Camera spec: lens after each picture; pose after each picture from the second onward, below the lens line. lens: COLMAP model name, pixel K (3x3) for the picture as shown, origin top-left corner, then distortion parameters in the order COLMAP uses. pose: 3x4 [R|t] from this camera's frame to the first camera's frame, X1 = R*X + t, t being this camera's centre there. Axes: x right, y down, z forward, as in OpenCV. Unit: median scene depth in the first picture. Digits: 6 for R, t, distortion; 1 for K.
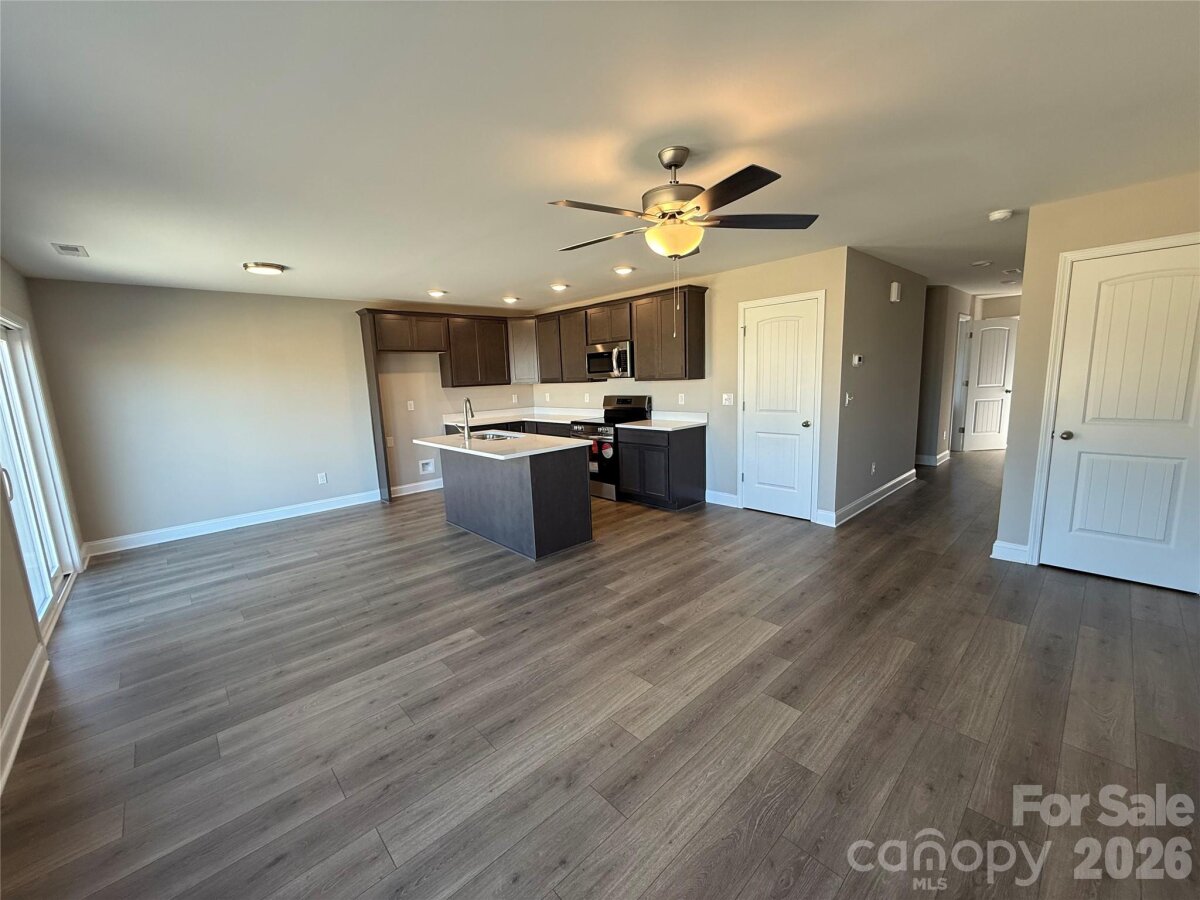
lens RADIAL K [[477.0, 0, 595.8], [0, 477.0, 451.8], [0, 0, 1]] dist [0.000315, -0.000399]
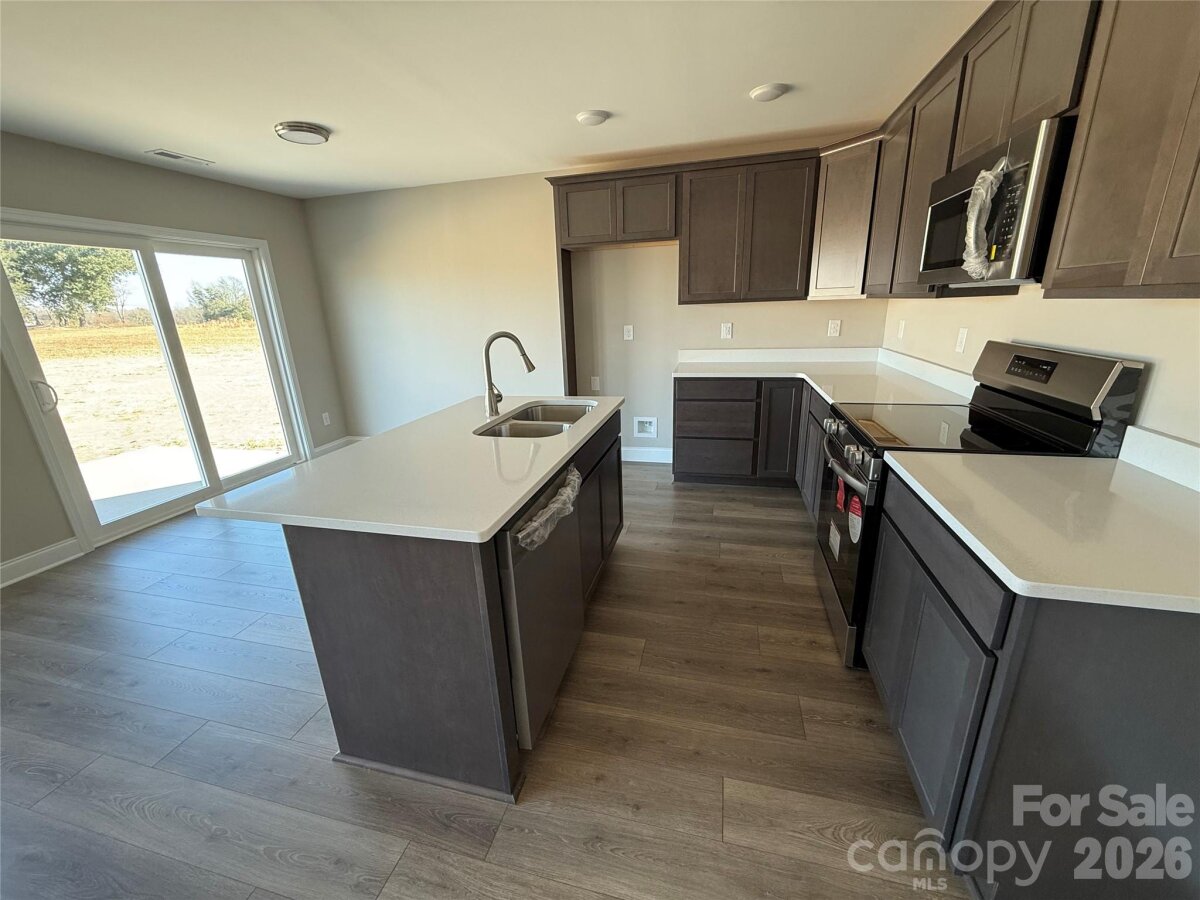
lens RADIAL K [[475.5, 0, 595.6], [0, 475.5, 450.4], [0, 0, 1]] dist [-0.000051, -0.000048]
pose [[0.536239, 0.263312, -0.801944, 0.311898], [-0.112659, 0.963923, 0.241164, -0.187169], [0.836514, -0.038975, 0.546558, 1.195175]]
